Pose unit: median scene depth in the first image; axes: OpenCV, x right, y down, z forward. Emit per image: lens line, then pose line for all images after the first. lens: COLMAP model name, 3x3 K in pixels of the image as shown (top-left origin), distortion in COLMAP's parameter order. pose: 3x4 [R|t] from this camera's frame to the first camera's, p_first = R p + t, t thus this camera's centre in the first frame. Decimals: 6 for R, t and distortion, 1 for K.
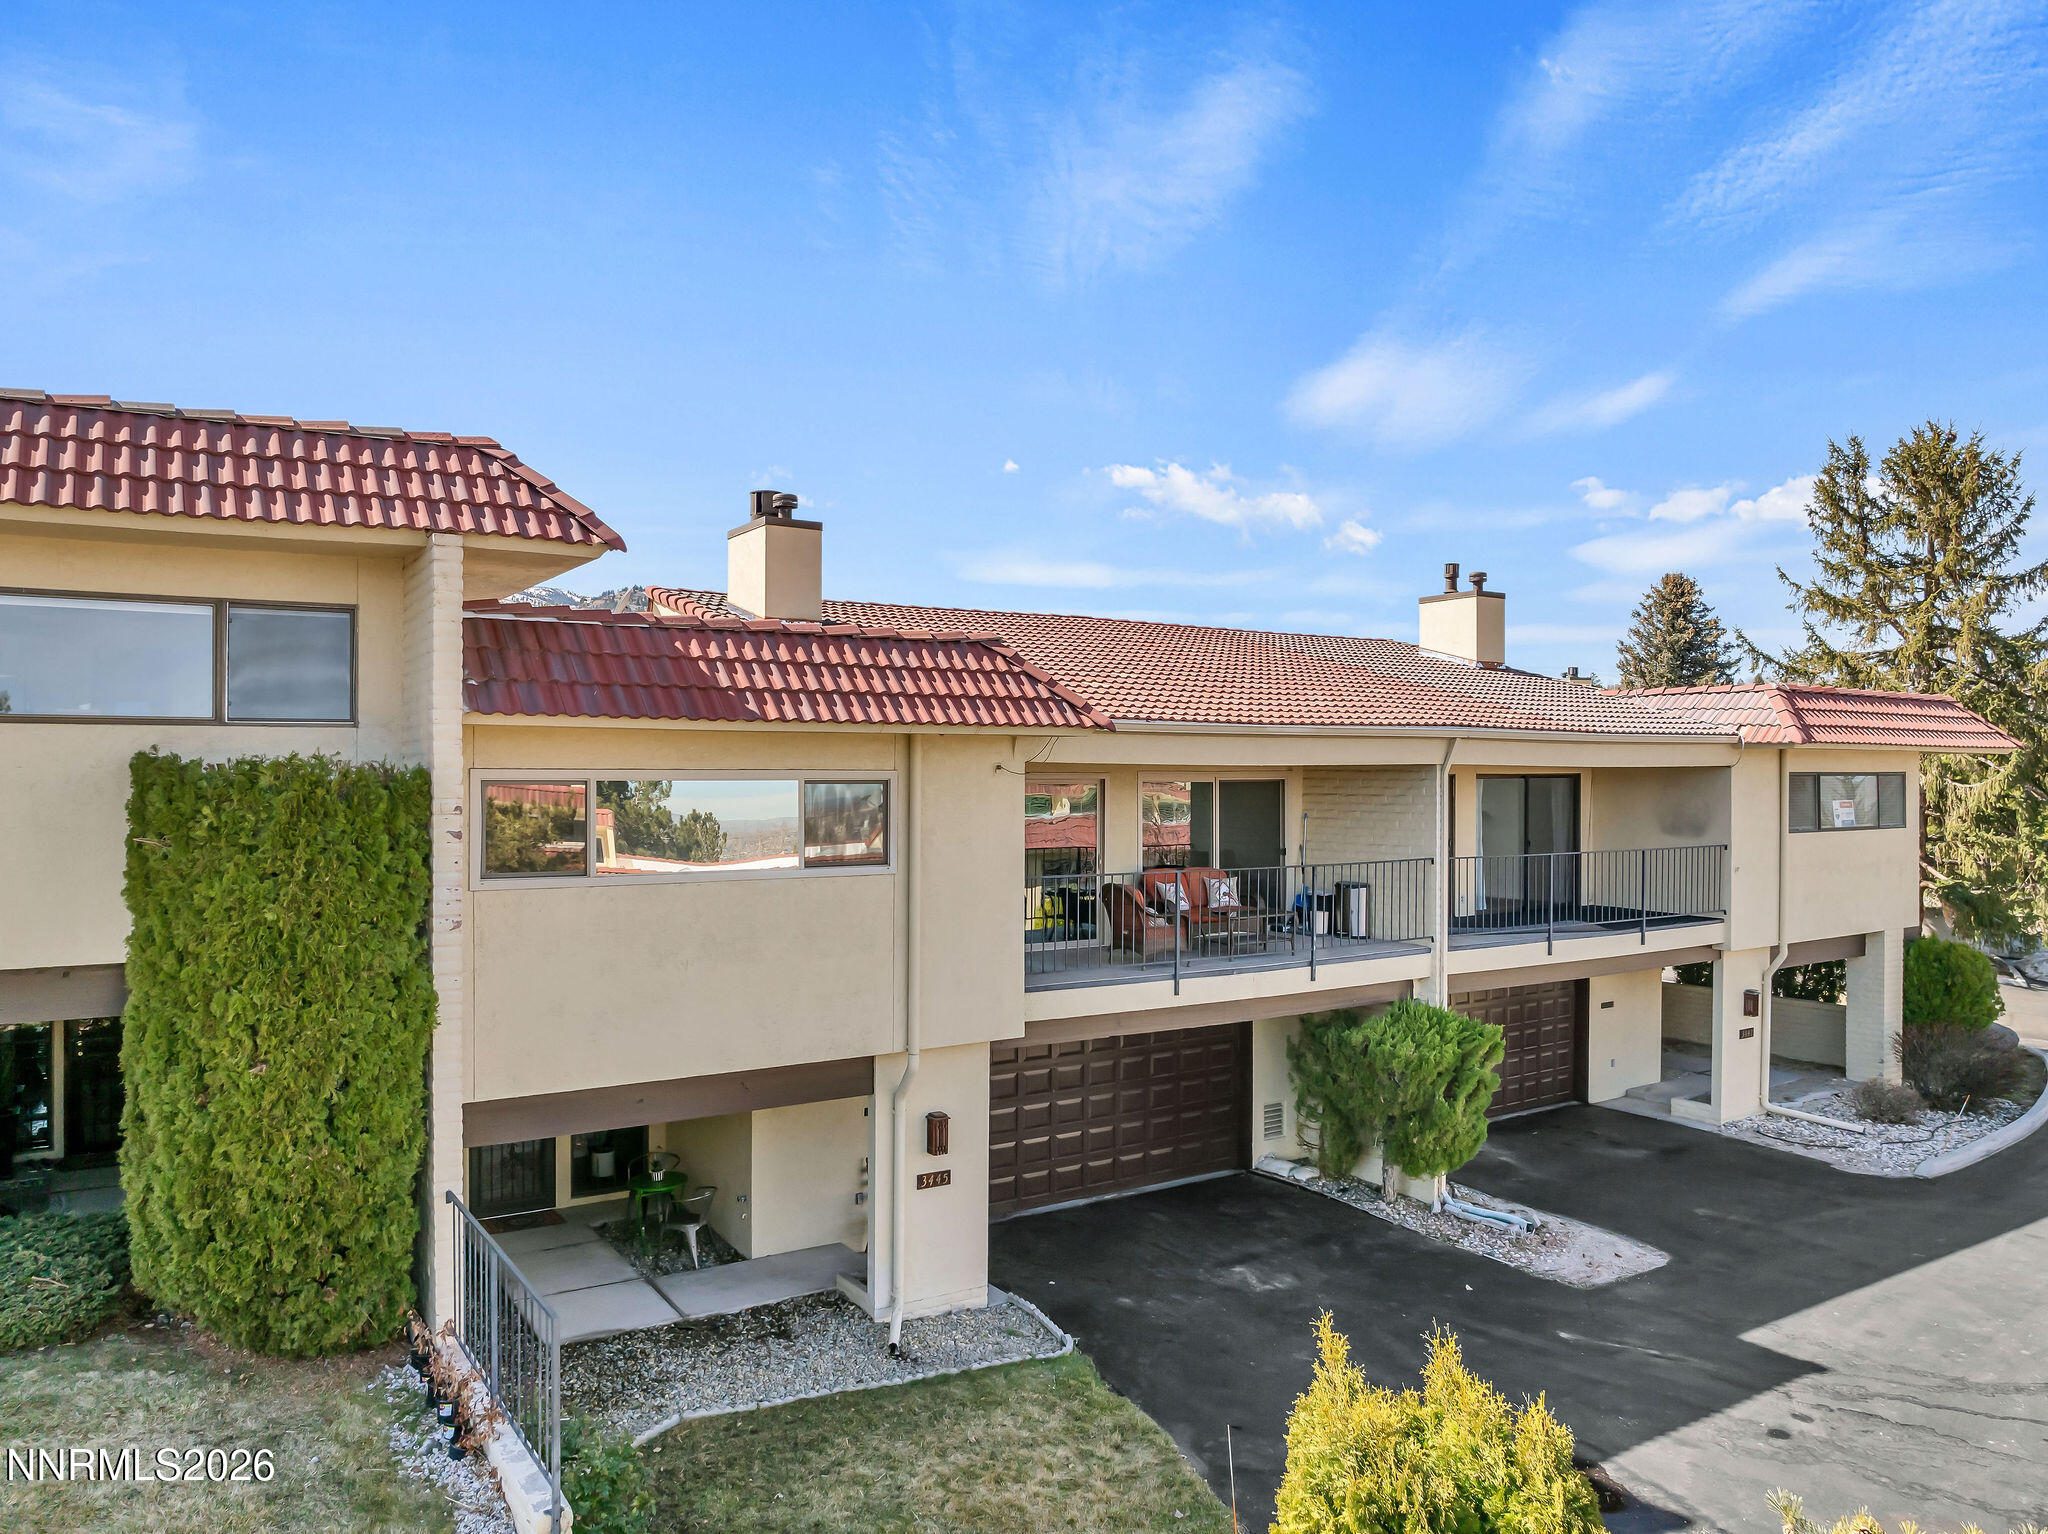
lens RADIAL K [[1448.7, 0, 1028.3], [0, 1448.7, 759.8], [0, 0, 1]] dist [-0.041834, 0.009273]
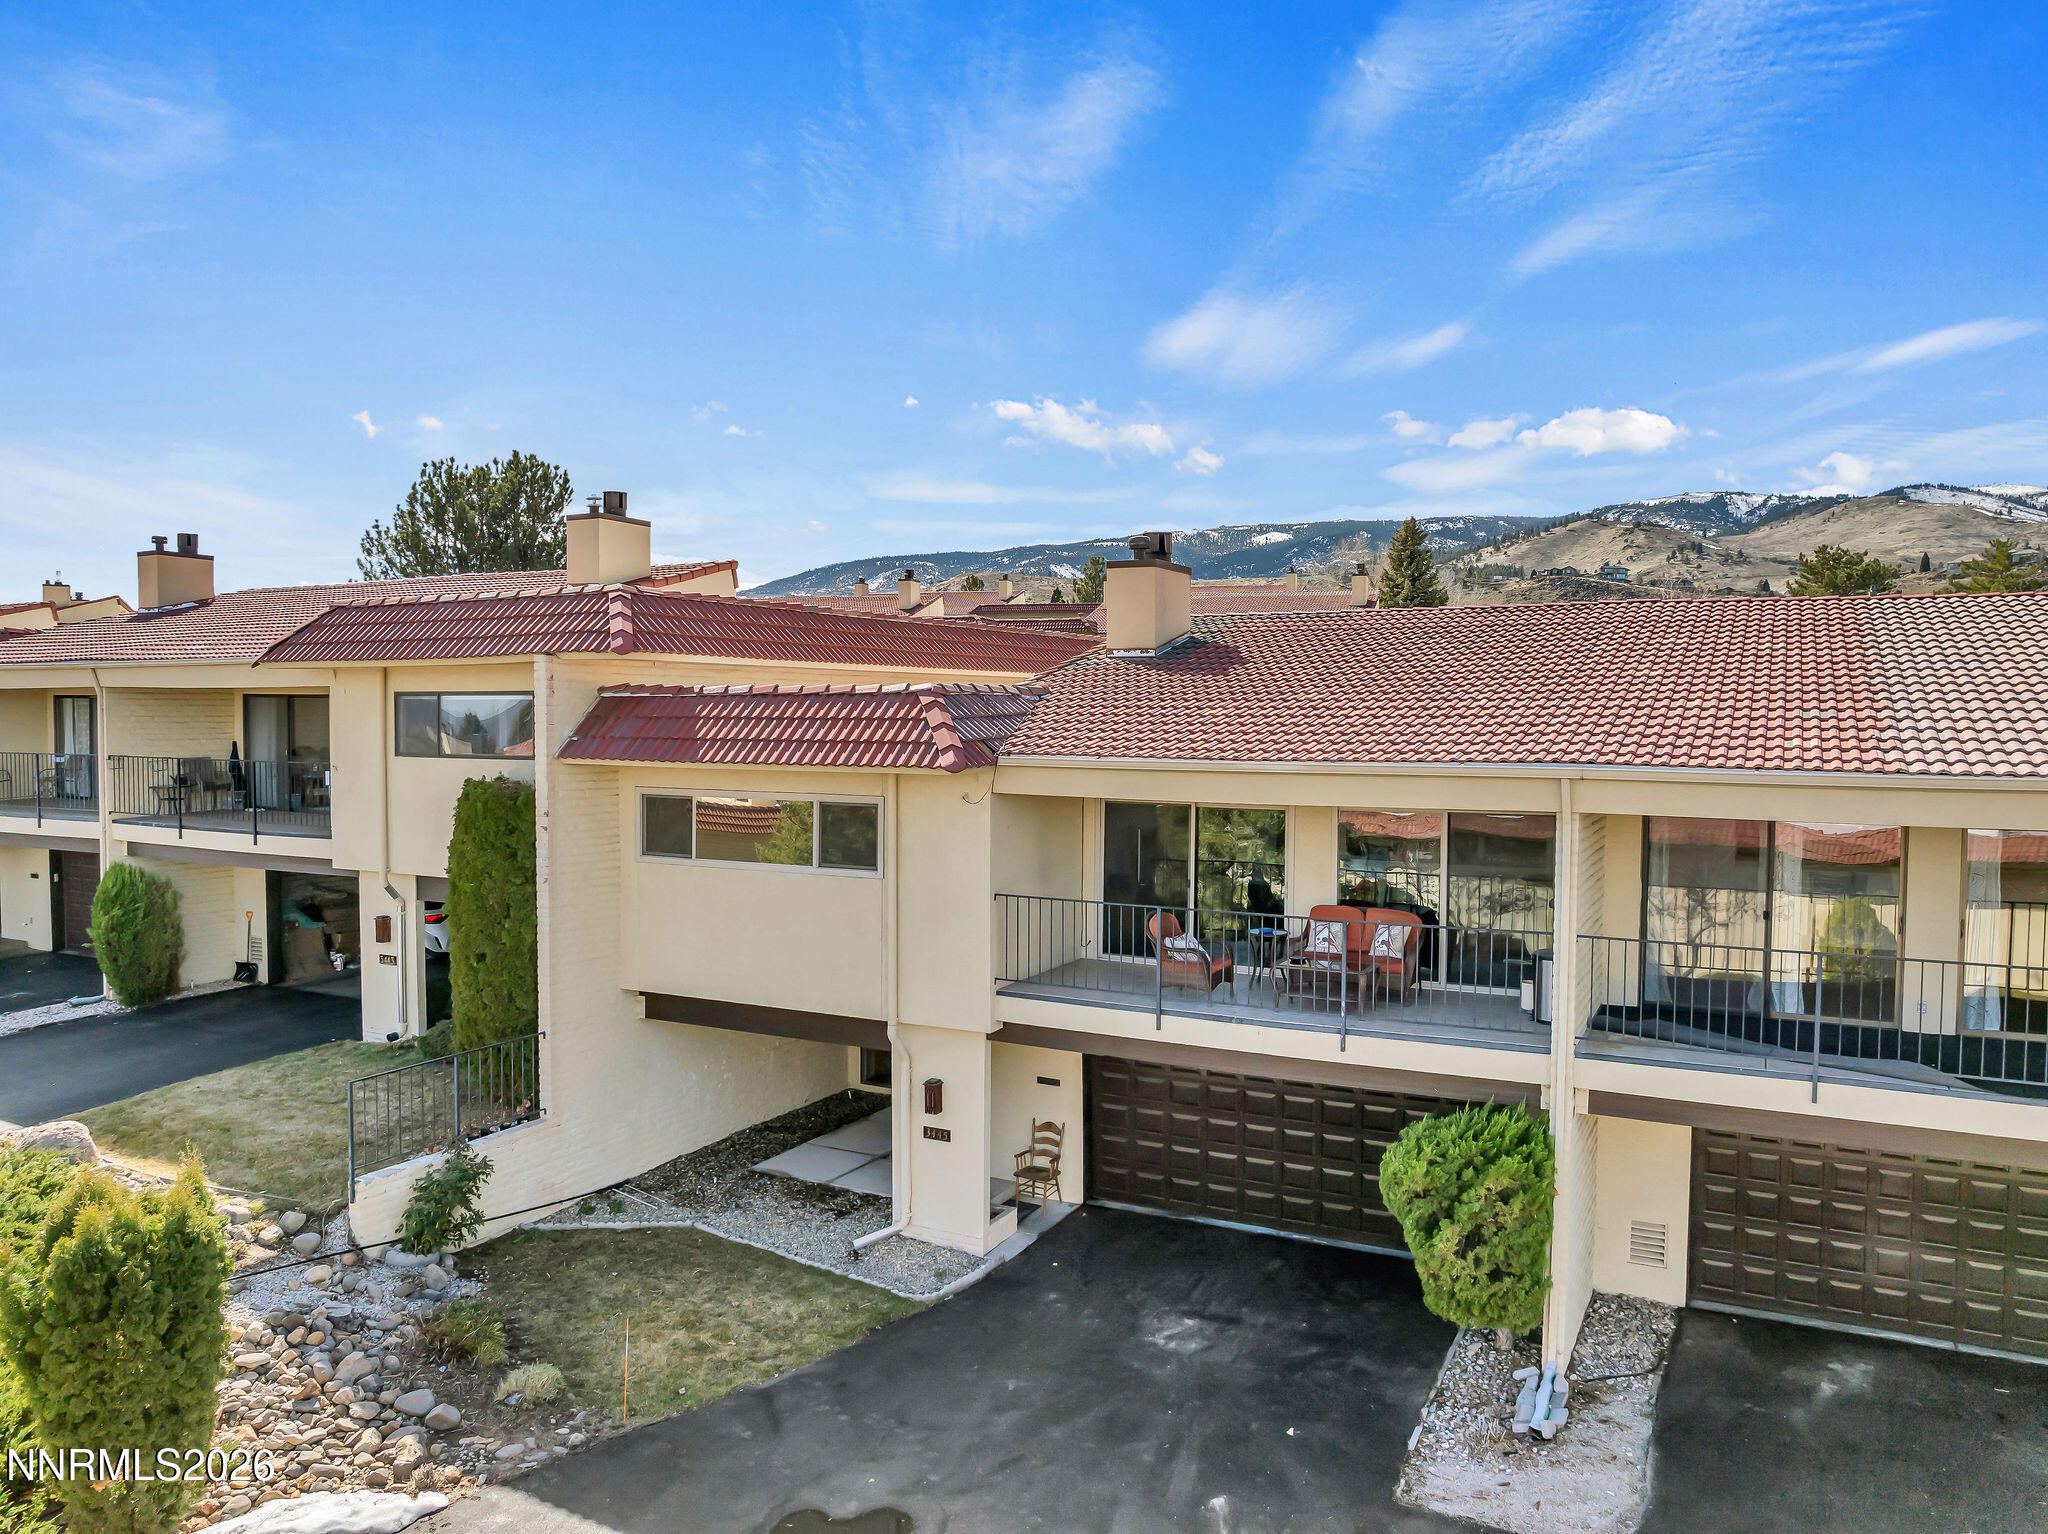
lens RADIAL K [[1448.7, 0, 1029.8], [0, 1448.7, 756.8], [0, 0, 1]] dist [-0.041834, 0.009273]
pose [[0.487623, 0.028576, -0.872587, 0.993096], [0.004336, 0.999373, 0.035152, -0.065844], [0.873044, -0.020924, 0.487193, 0.471887]]
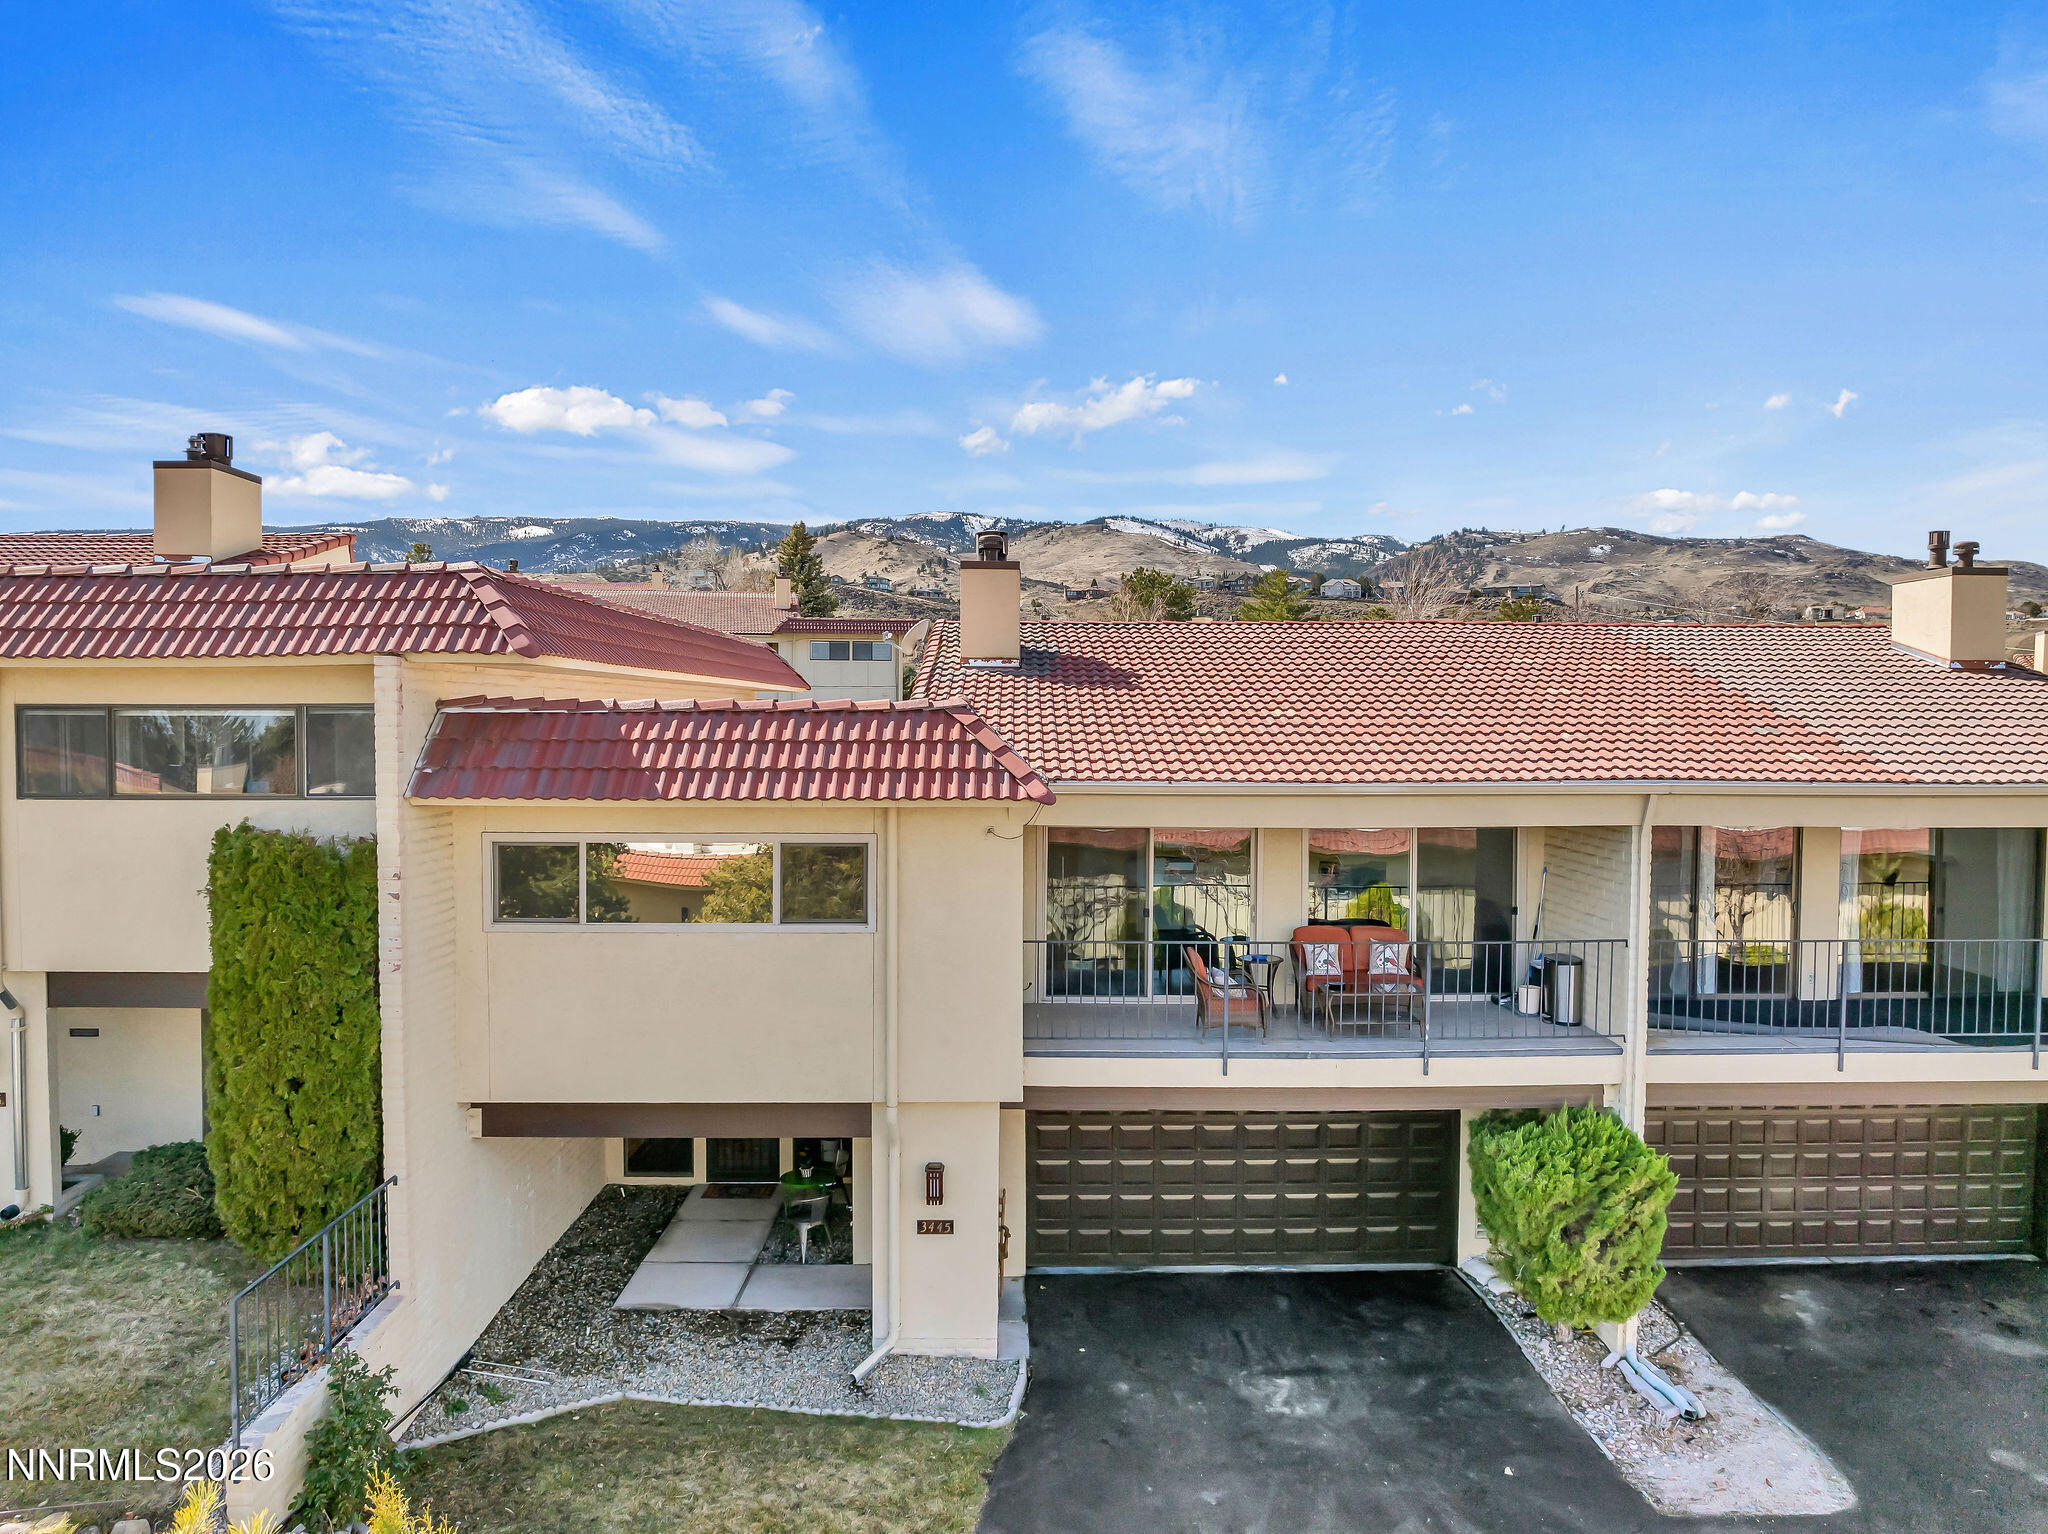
lens RADIAL K [[1448.7, 0, 1031.9], [0, 1448.7, 760.1], [0, 0, 1]] dist [-0.041834, 0.009273]
pose [[0.847040, 0.018131, -0.531220, 0.520913], [0.002685, 0.999259, 0.038387, -0.080017], [0.531523, -0.033942, 0.846364, 0.170162]]
